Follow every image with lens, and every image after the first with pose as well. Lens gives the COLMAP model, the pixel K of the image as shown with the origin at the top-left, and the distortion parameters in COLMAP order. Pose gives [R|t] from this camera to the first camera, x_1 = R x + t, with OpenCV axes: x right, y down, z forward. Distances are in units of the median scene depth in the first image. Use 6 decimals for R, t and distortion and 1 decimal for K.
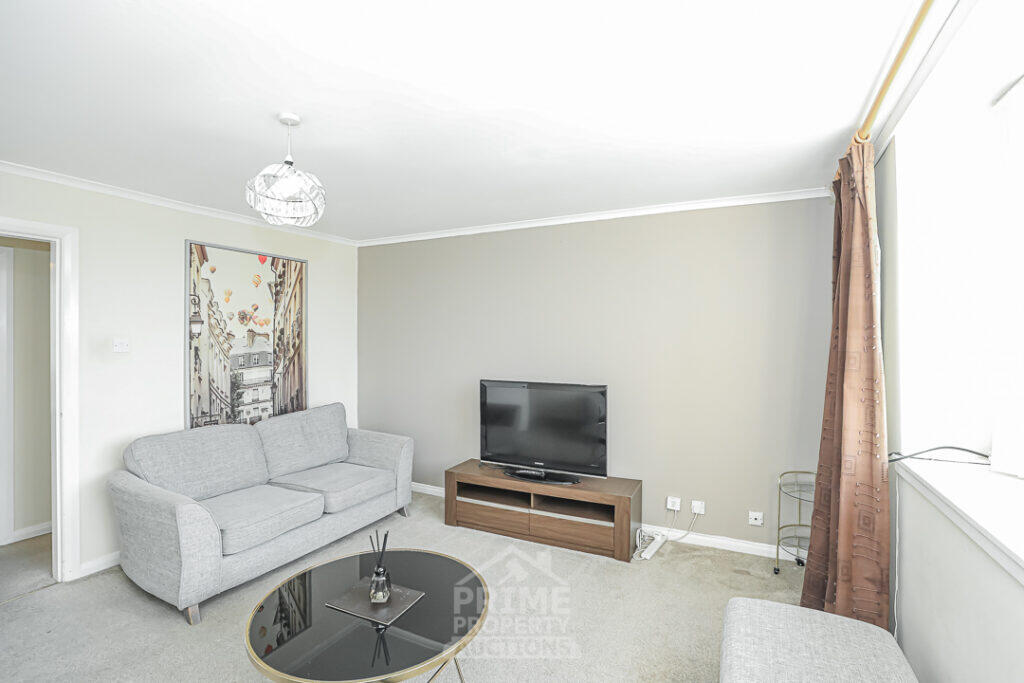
lens RADIAL K [[480.6, 0, 519.3], [0, 480.6, 344.6], [0, 0, 1]] dist [-0.006343, -0.000393]
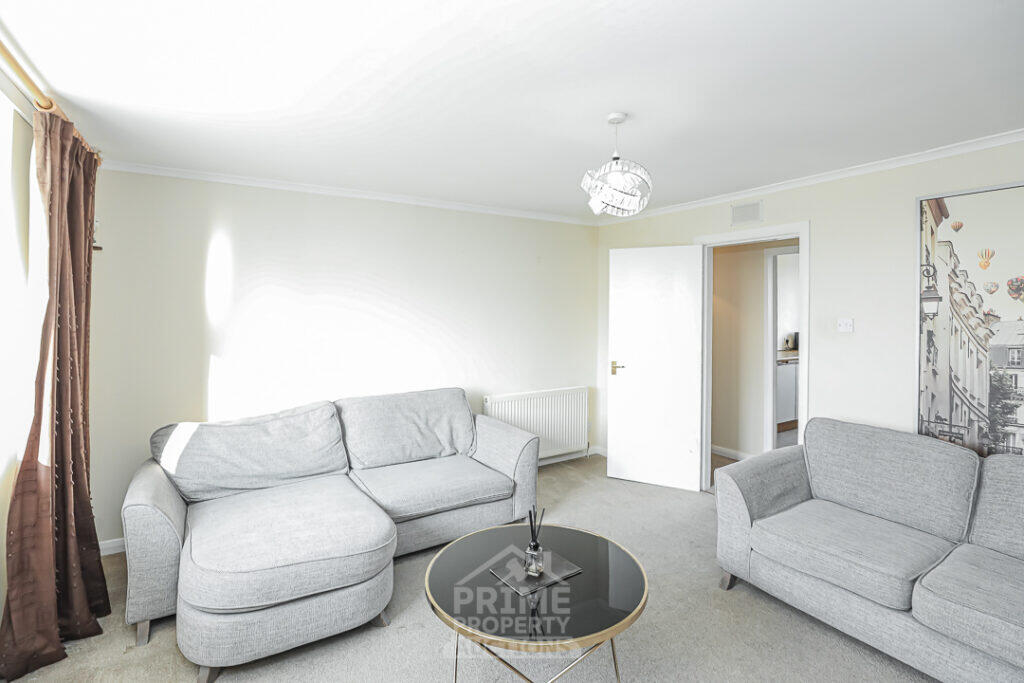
lens RADIAL K [[480.6, 0, 515.1], [0, 480.6, 307.9], [0, 0, 1]] dist [-0.006343, -0.000393]
pose [[-0.508350, -0.006109, -0.861129, 0.332721], [-0.016758, 0.999856, 0.002800, -0.022710], [0.860988, 0.015854, -0.508379, 0.793944]]
